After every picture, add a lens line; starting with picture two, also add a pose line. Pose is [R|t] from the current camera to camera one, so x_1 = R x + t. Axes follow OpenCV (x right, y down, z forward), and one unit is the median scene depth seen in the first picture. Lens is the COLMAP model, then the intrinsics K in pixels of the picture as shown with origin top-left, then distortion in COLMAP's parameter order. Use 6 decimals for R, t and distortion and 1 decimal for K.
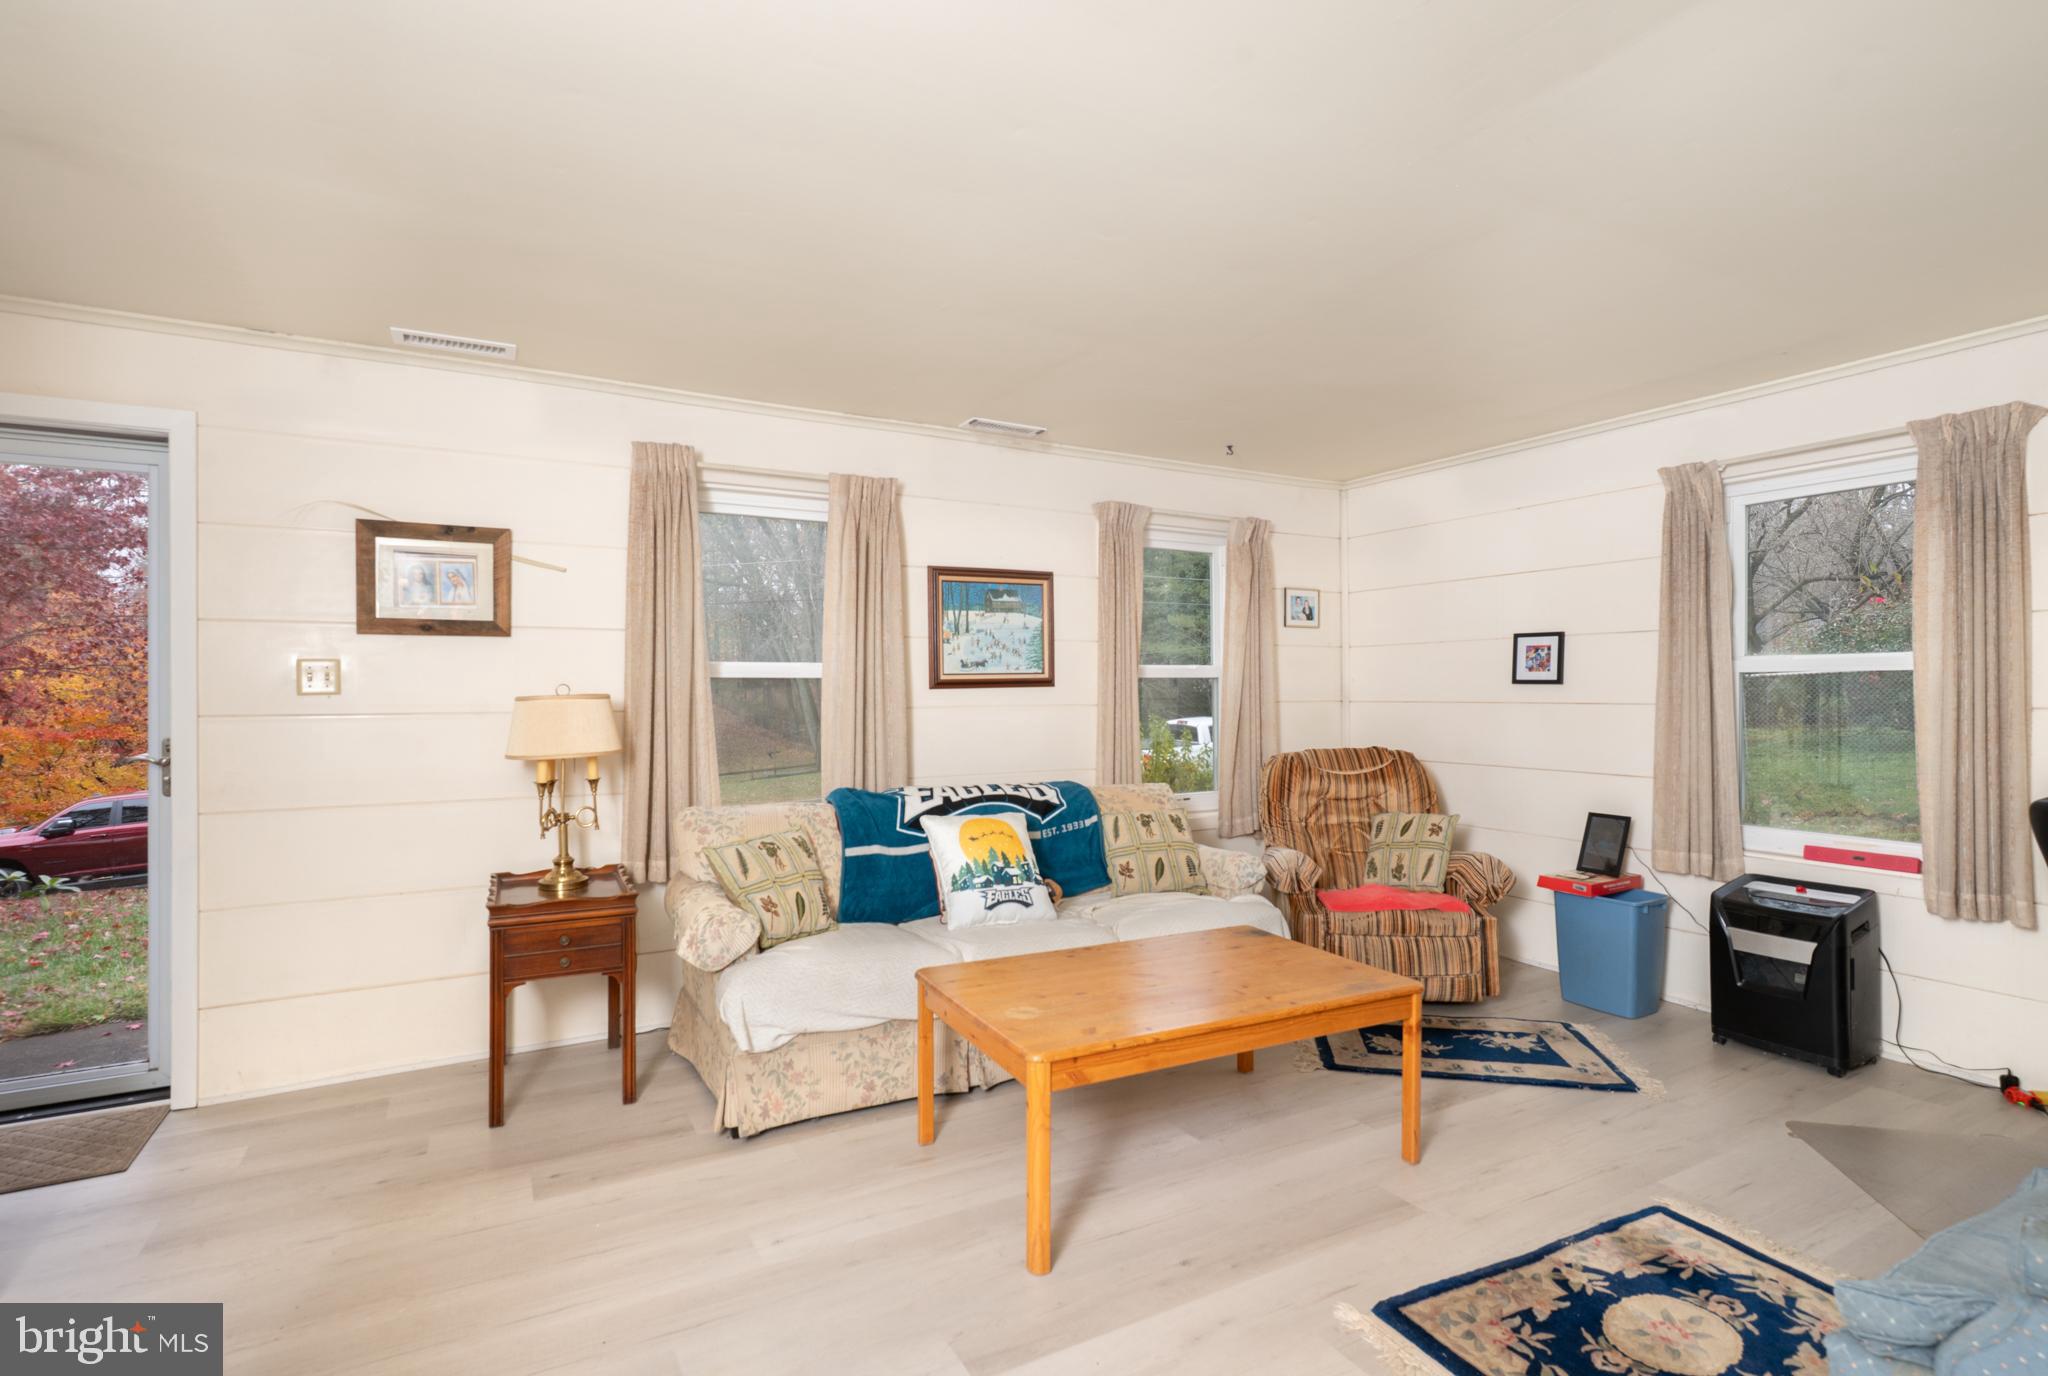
lens RADIAL K [[975.3, 0, 1018.6], [0, 975.3, 690.4], [0, 0, 1]] dist [-0.000769, 0.000895]
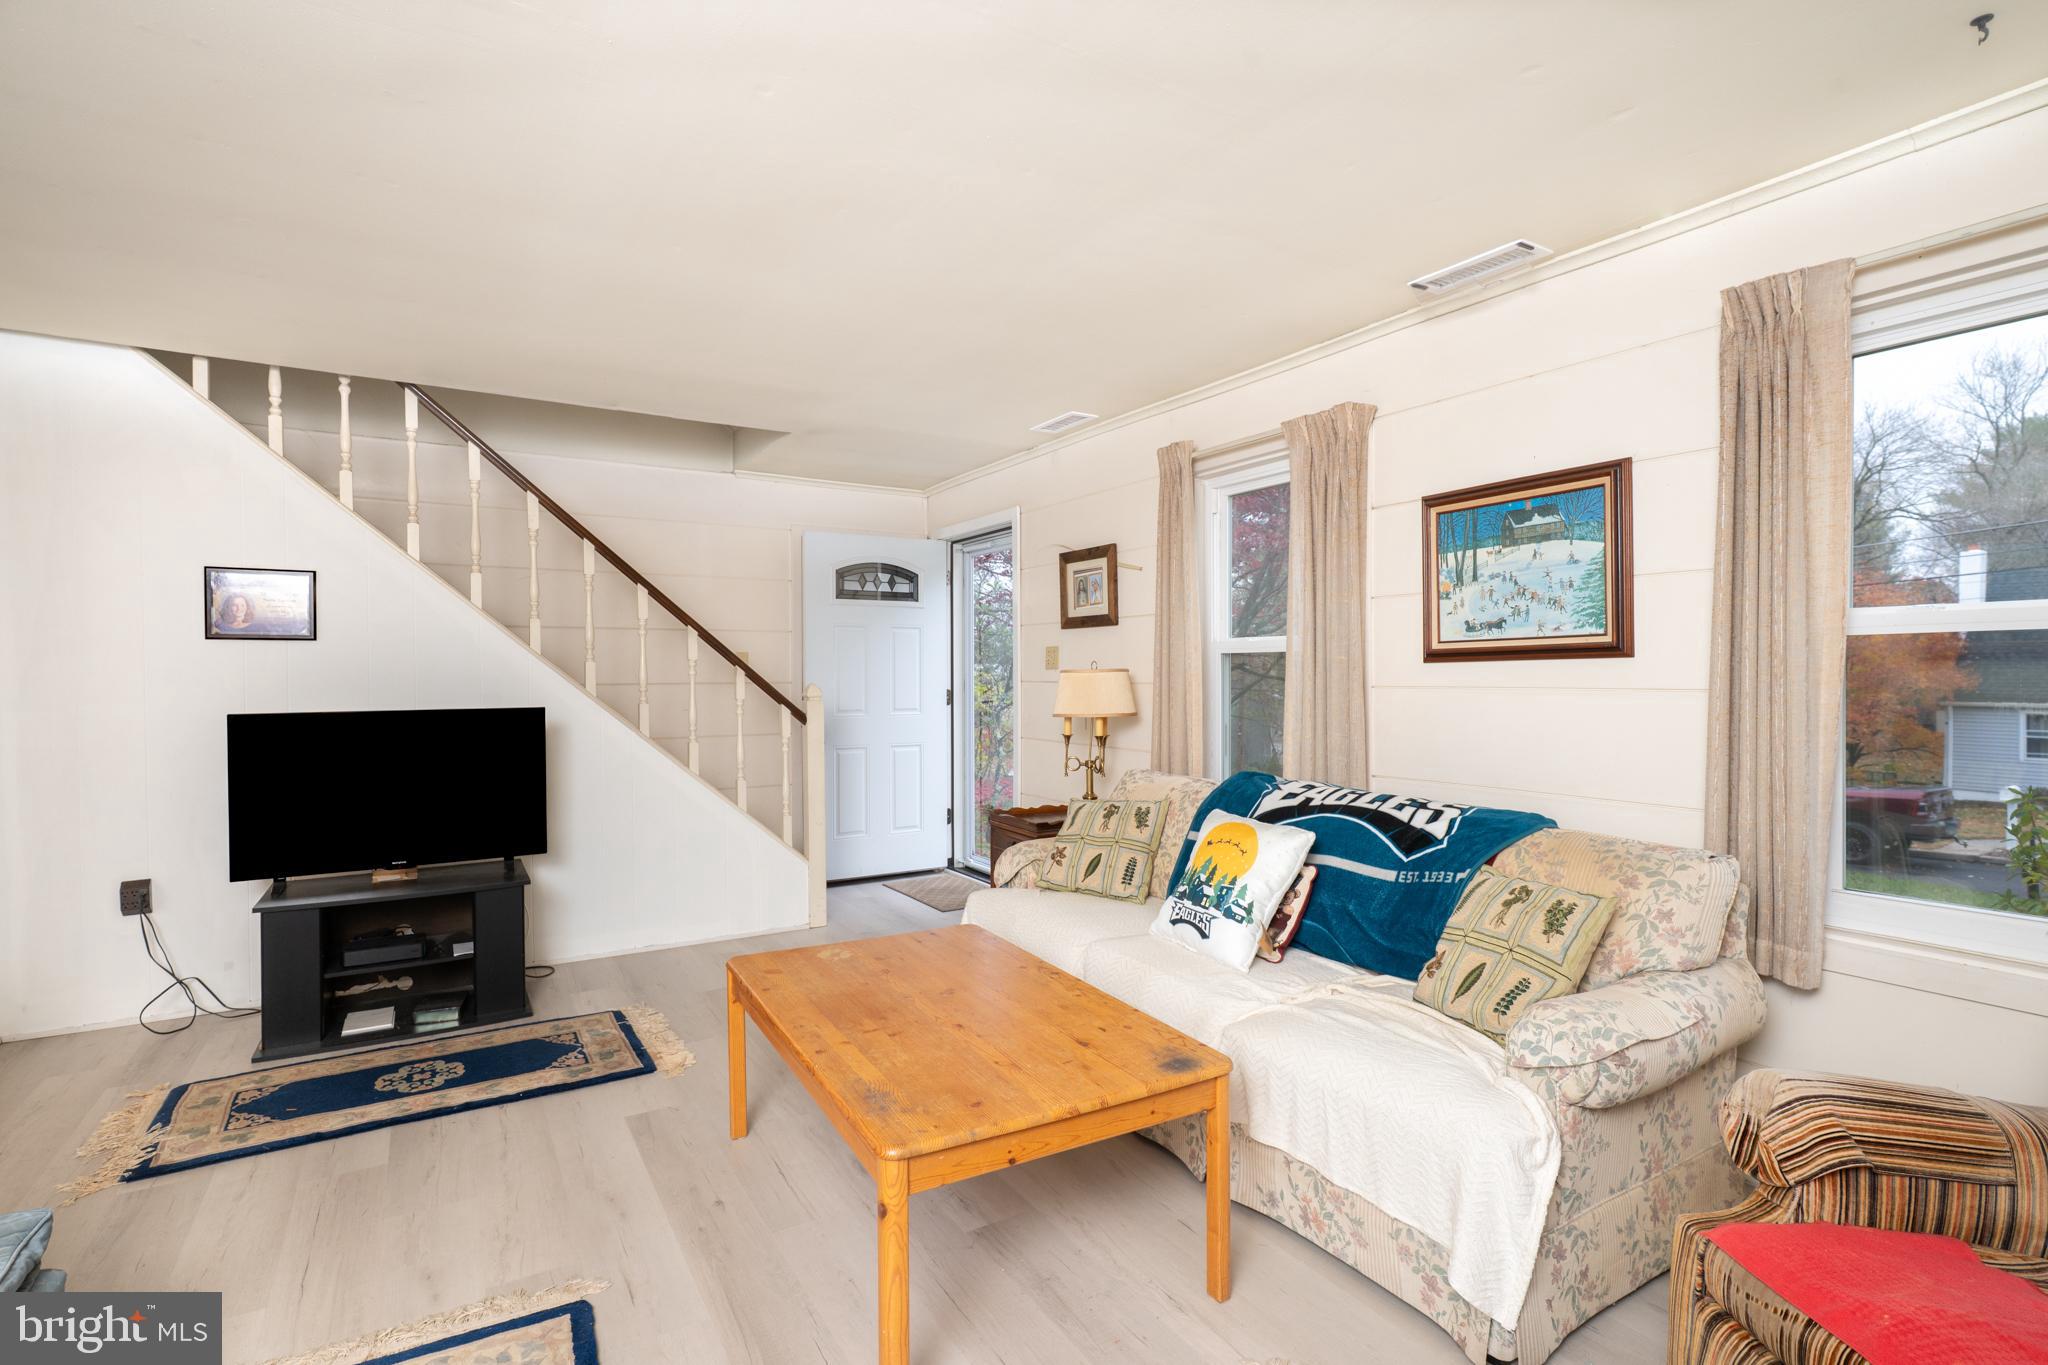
lens RADIAL K [[975.3, 0, 1027.1], [0, 975.3, 673.7], [0, 0, 1]] dist [-0.000769, 0.000895]
pose [[0.042497, 0.008508, -0.999060, 0.633050], [0.007065, 0.999936, 0.008816, -0.001417], [0.999072, -0.007433, 0.042434, 0.654919]]
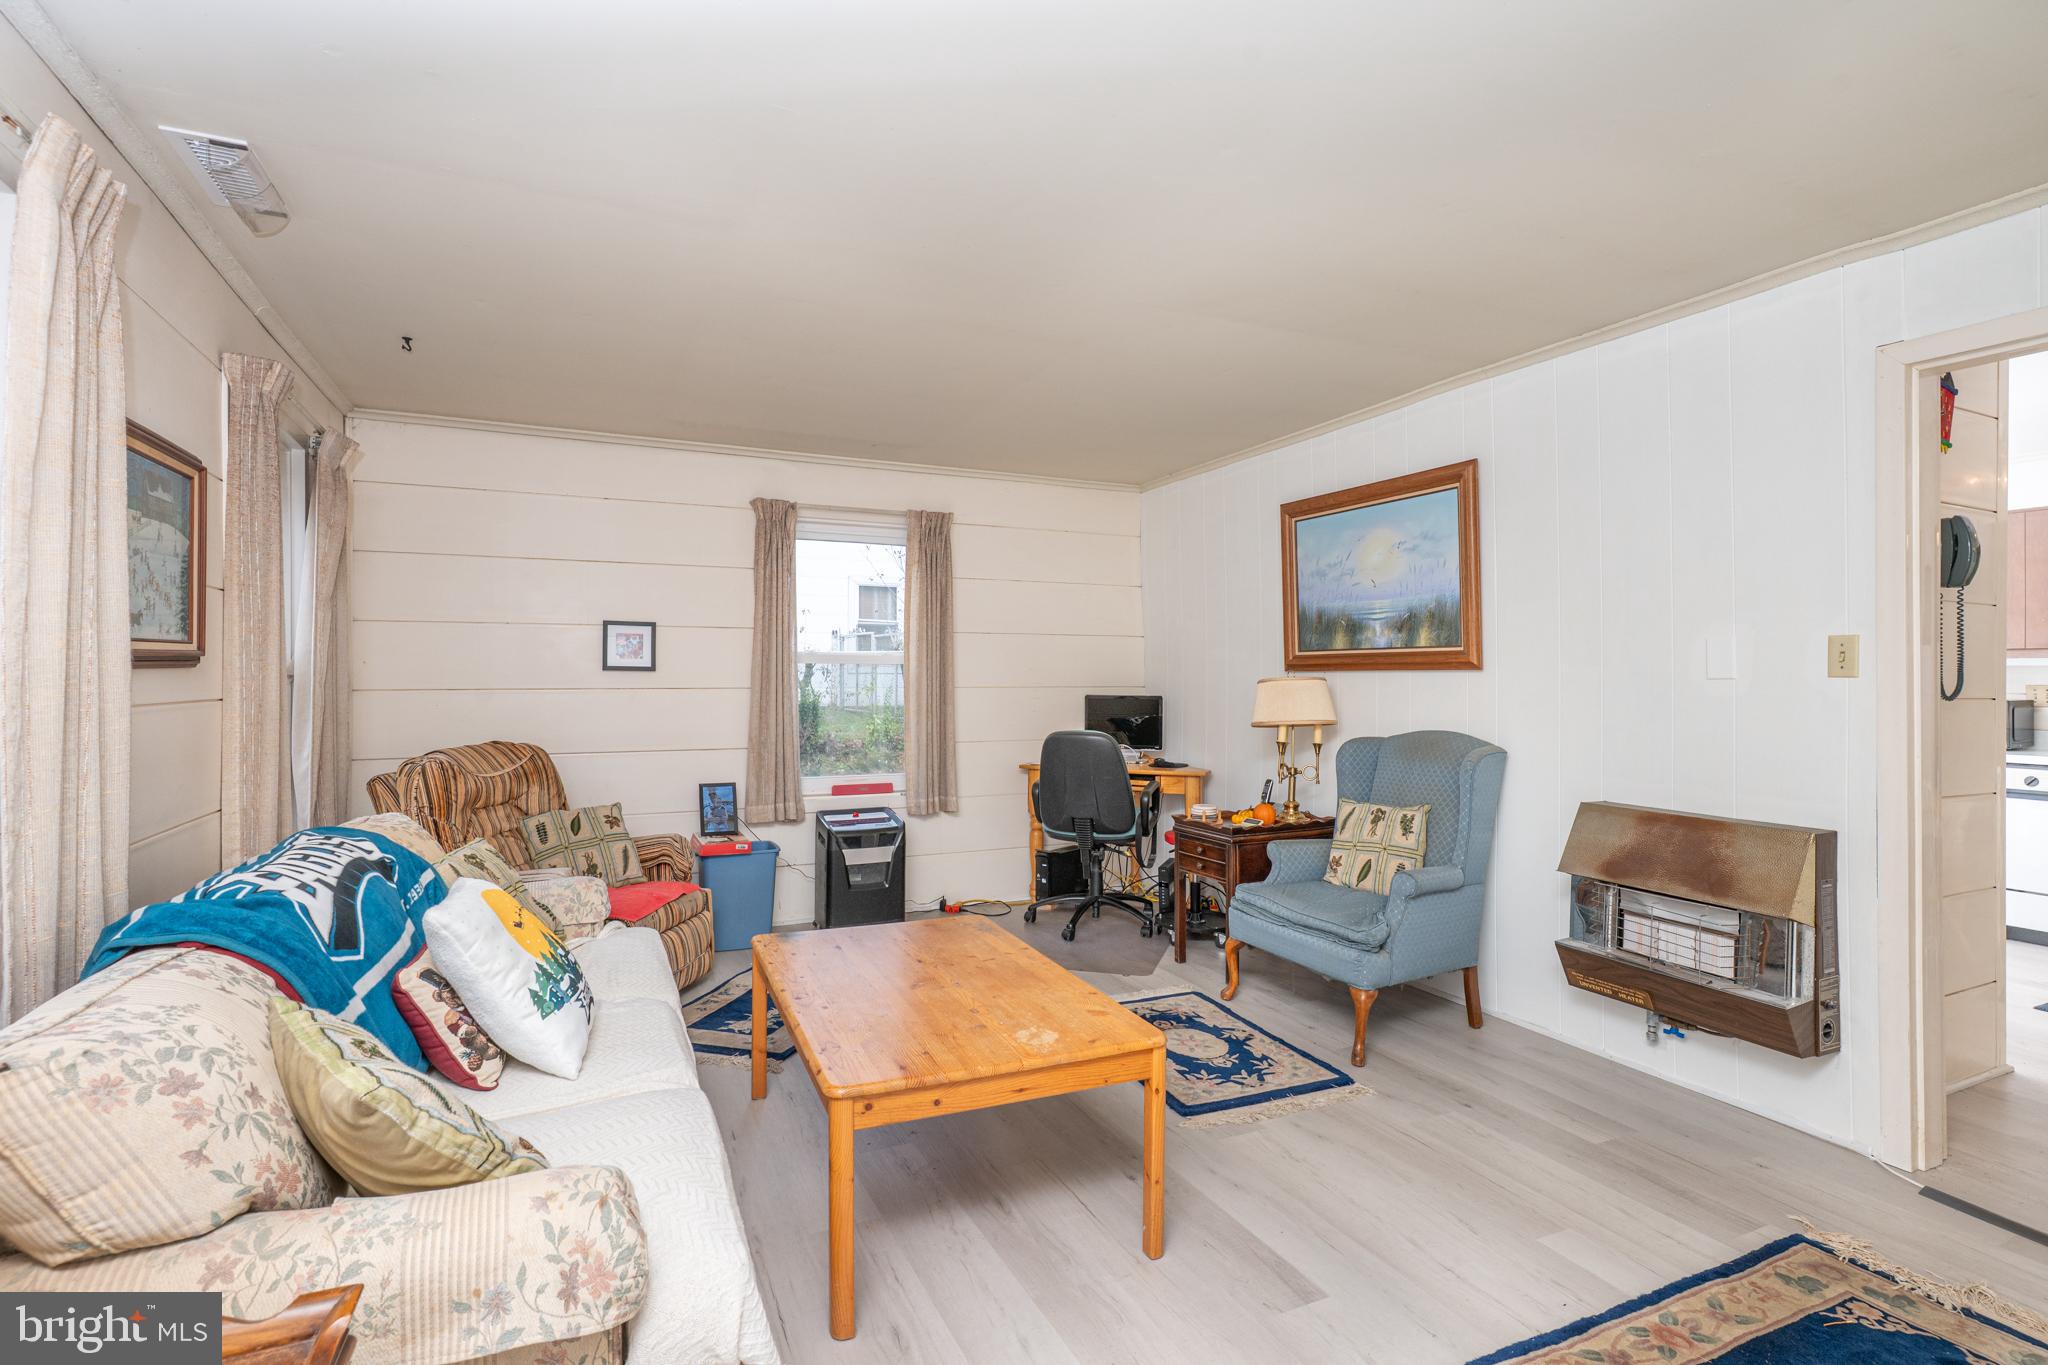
lens RADIAL K [[975.3, 0, 1012.6], [0, 975.3, 674.4], [0, 0, 1]] dist [-0.000769, 0.000895]
pose [[0.081614, 0.002268, 0.996661, -0.500487], [-0.003494, 0.999992, -0.001989, -0.001698], [-0.996658, -0.003320, 0.081621, 0.528484]]
